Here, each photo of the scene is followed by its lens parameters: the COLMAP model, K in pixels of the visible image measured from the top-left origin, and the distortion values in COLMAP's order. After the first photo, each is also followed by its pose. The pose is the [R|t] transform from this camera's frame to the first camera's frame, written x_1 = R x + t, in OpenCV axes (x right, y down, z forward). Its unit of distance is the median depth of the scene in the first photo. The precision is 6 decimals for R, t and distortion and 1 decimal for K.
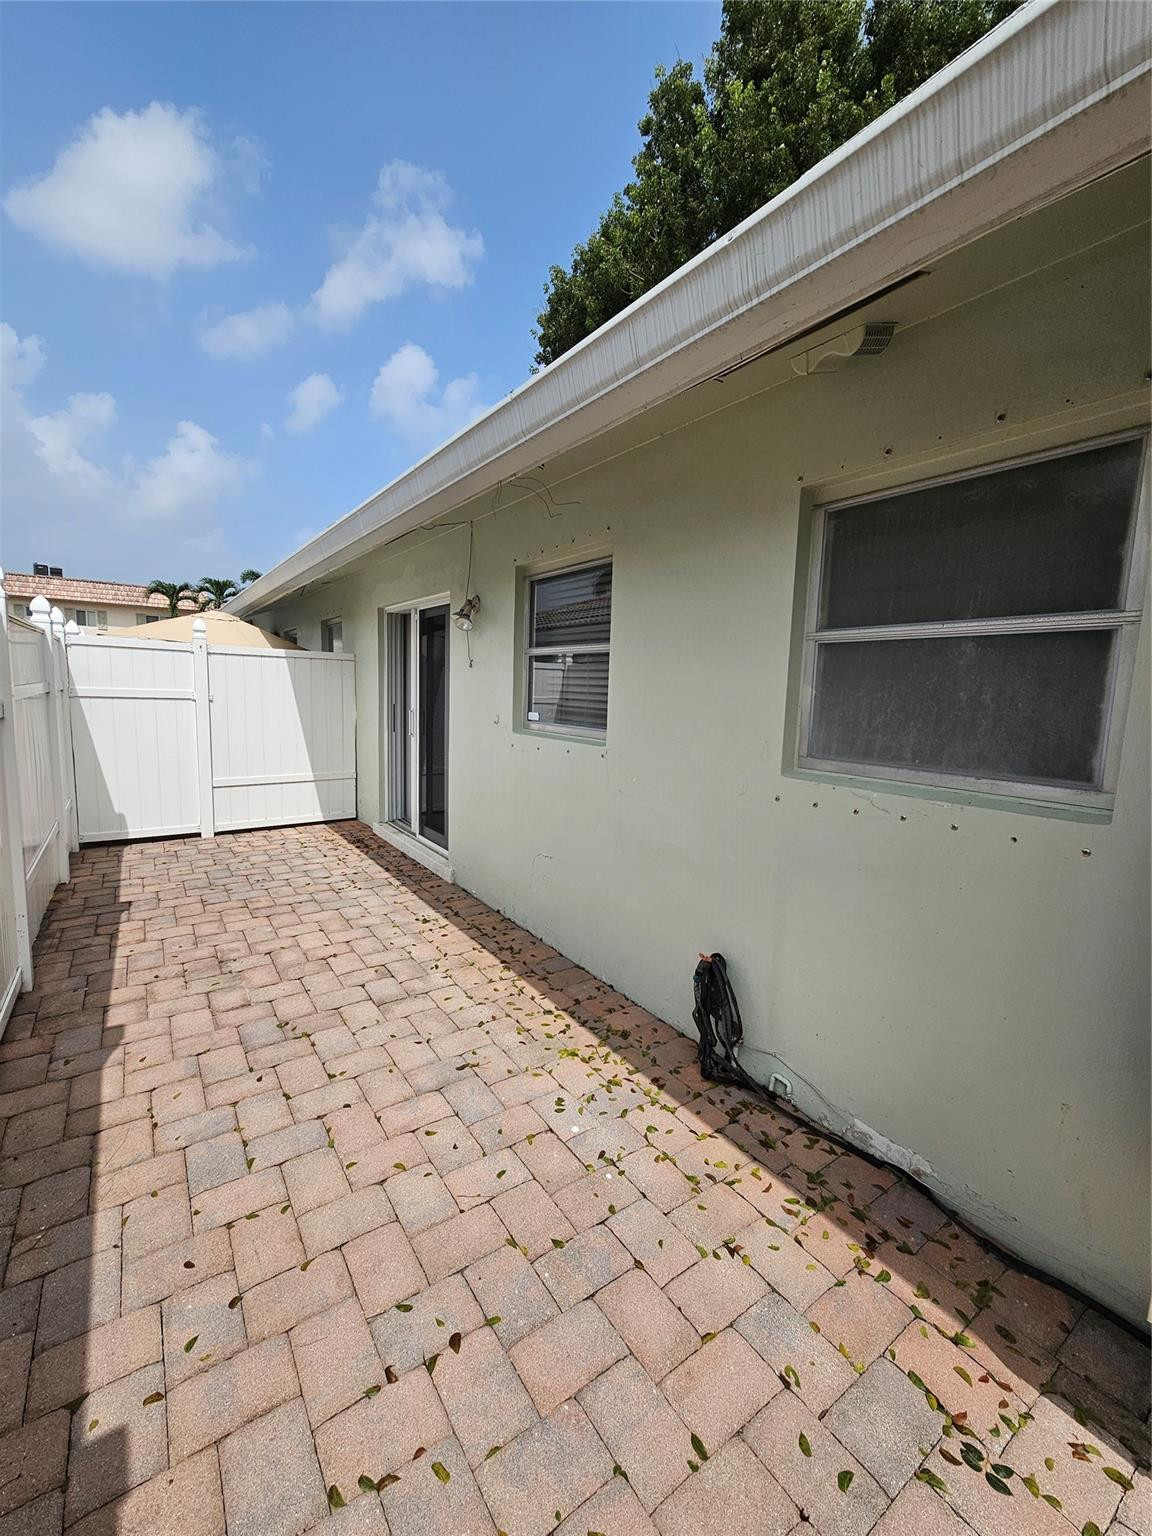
lens RADIAL K [[629.1, 0, 576.0], [0, 629.1, 768.0], [0, 0, 1]] dist [-0.003016, 0.000261]
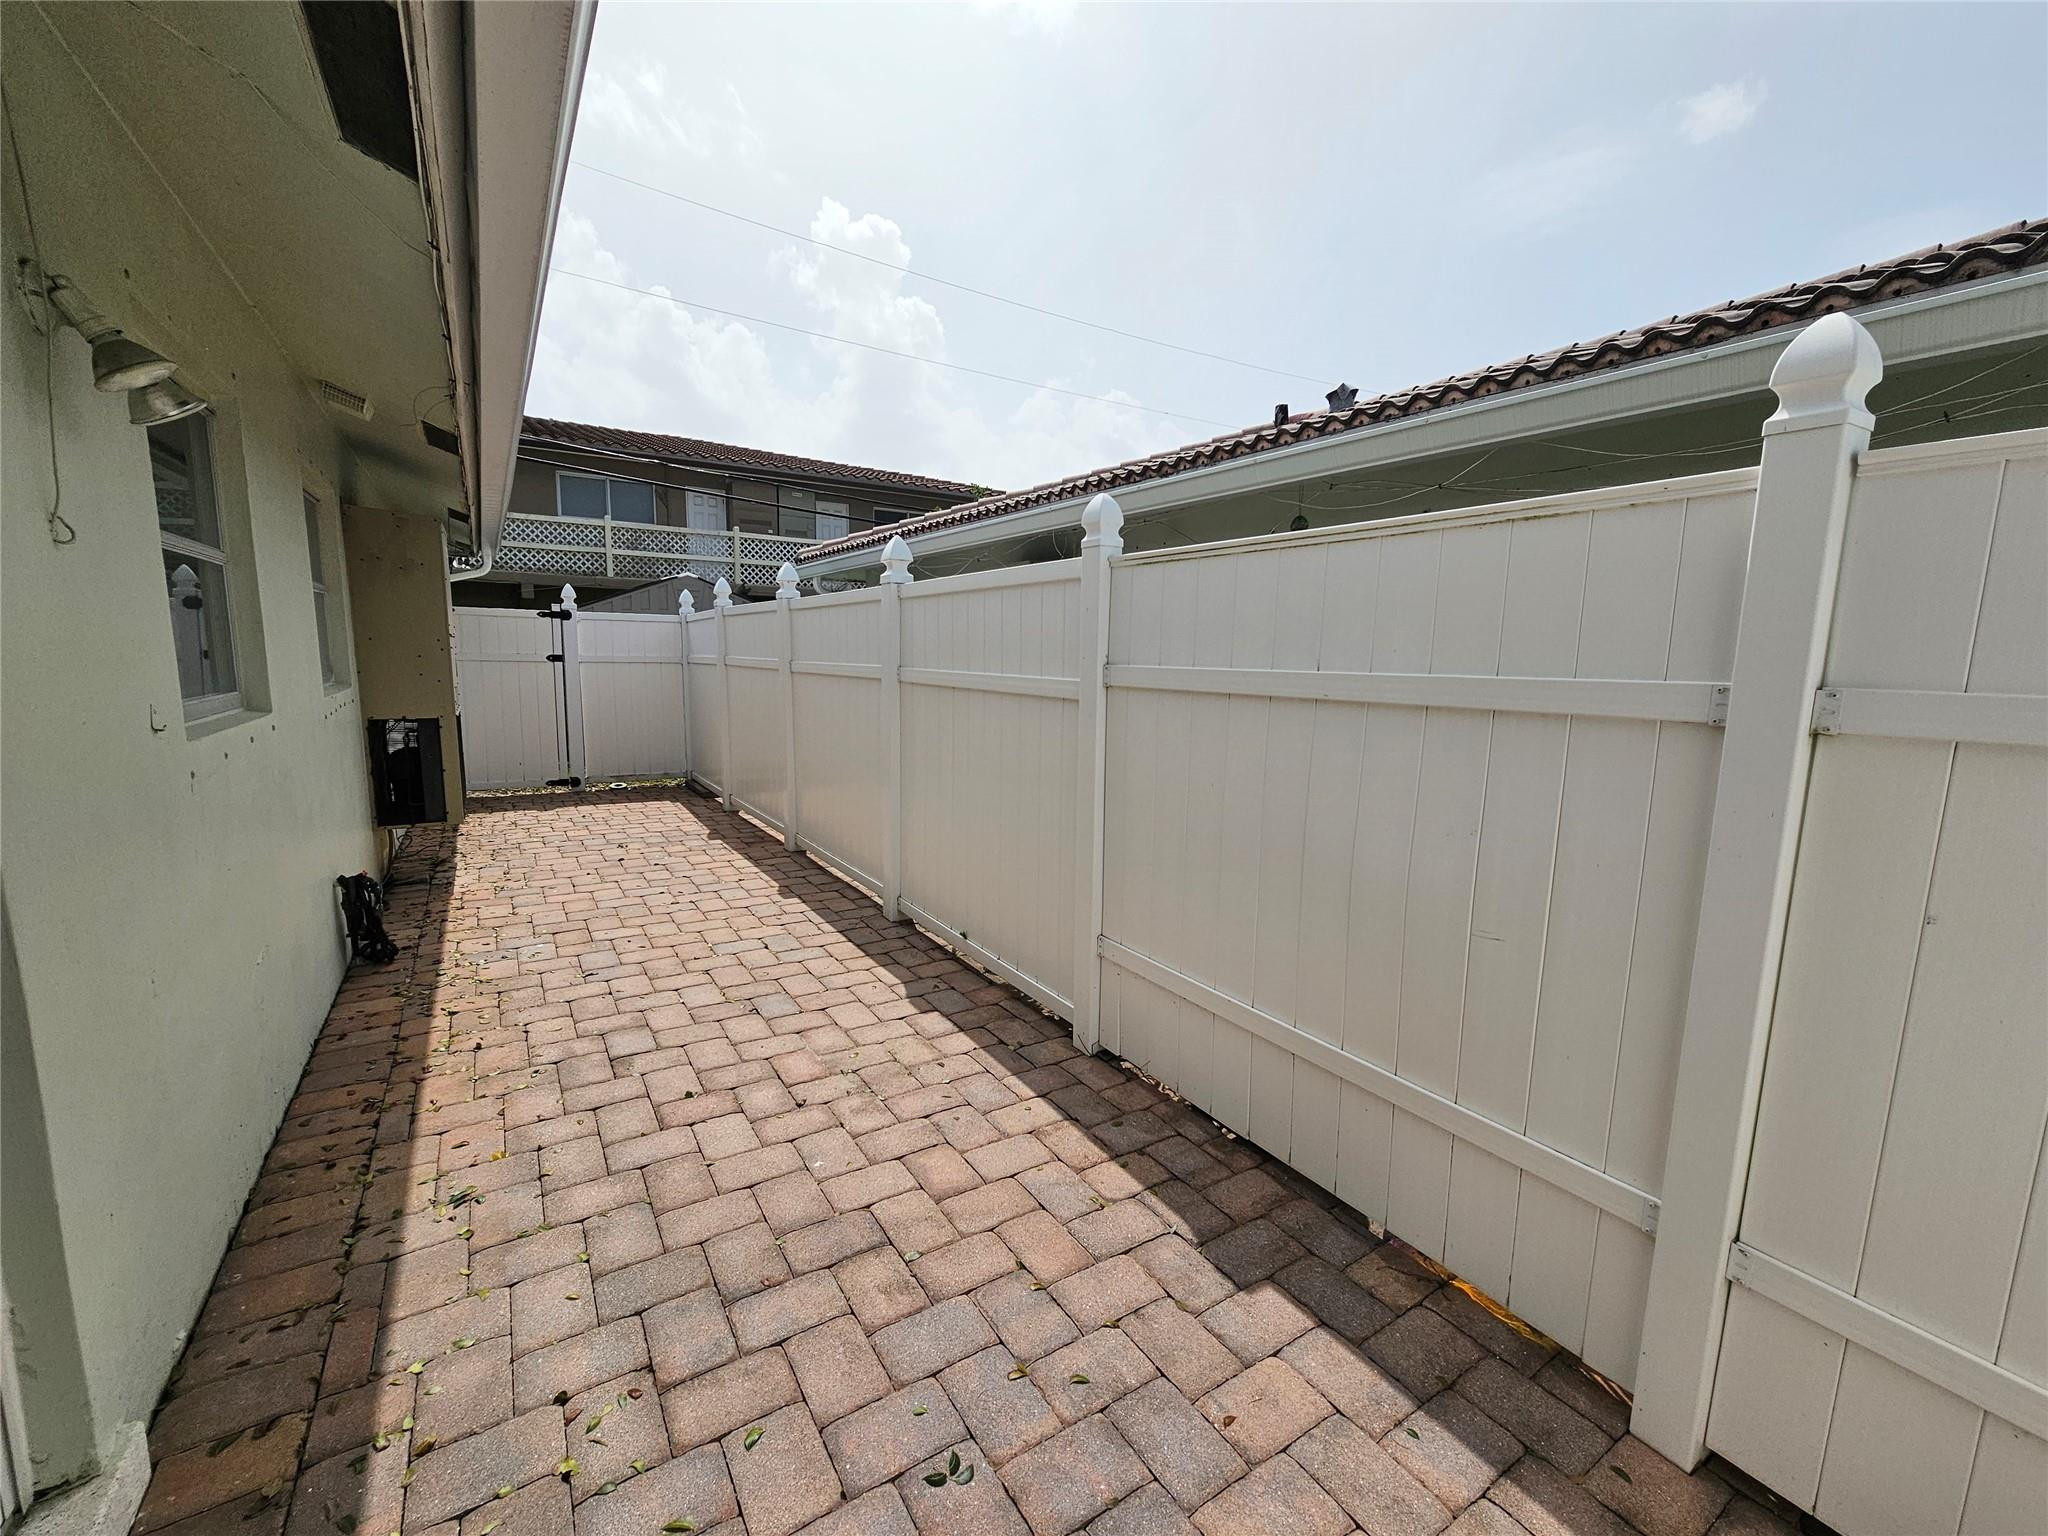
lens RADIAL K [[838.8, 0, 1026.8], [0, 838.8, 775.7], [0, 0, 1]] dist [-0.003016, 0.000261]
pose [[-0.997972, -0.054090, 0.033563, -0.759309], [-0.042909, 0.961063, 0.272978, -0.237567], [-0.047022, 0.270984, -0.961435, 1.773596]]
